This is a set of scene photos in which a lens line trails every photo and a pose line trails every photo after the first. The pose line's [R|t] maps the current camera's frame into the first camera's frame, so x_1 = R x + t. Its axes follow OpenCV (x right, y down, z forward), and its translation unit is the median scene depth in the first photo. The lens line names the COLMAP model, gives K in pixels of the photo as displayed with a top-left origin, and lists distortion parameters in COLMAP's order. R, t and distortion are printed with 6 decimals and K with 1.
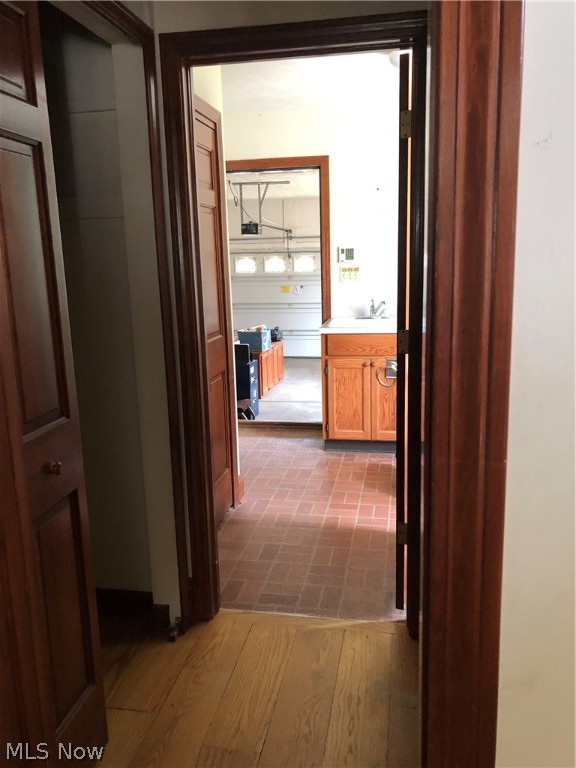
lens RADIAL K [[628.2, 0, 288.0], [0, 628.2, 384.0], [0, 0, 1]] dist [0.107433, -0.324526]
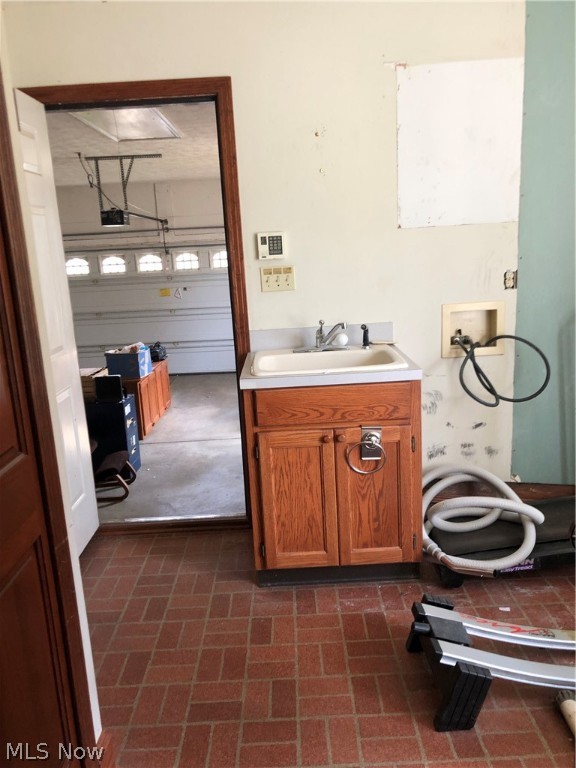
lens RADIAL K [[628.2, 0, 288.0], [0, 628.2, 384.0], [0, 0, 1]] dist [0.107433, -0.324526]
pose [[0.981377, -0.066629, 0.180165, -0.004056], [0.065259, 0.997777, 0.013525, -0.044356], [-0.180665, -0.001515, 0.983543, 0.221778]]
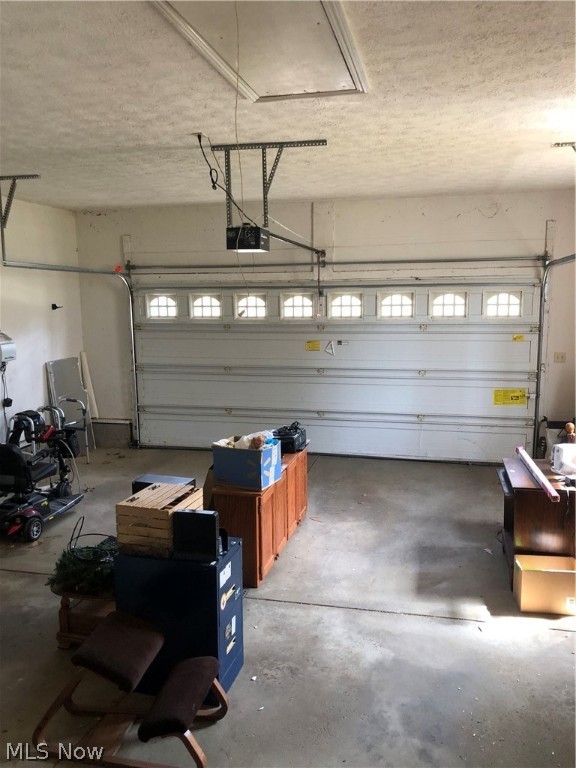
lens RADIAL K [[628.2, 0, 288.0], [0, 628.2, 384.0], [0, 0, 1]] dist [0.107433, -0.324526]
pose [[0.998902, 0.019970, -0.042377, -0.002522], [-0.022338, 0.998173, -0.056141, -0.108281], [0.041179, 0.057026, 0.997523, 0.534529]]
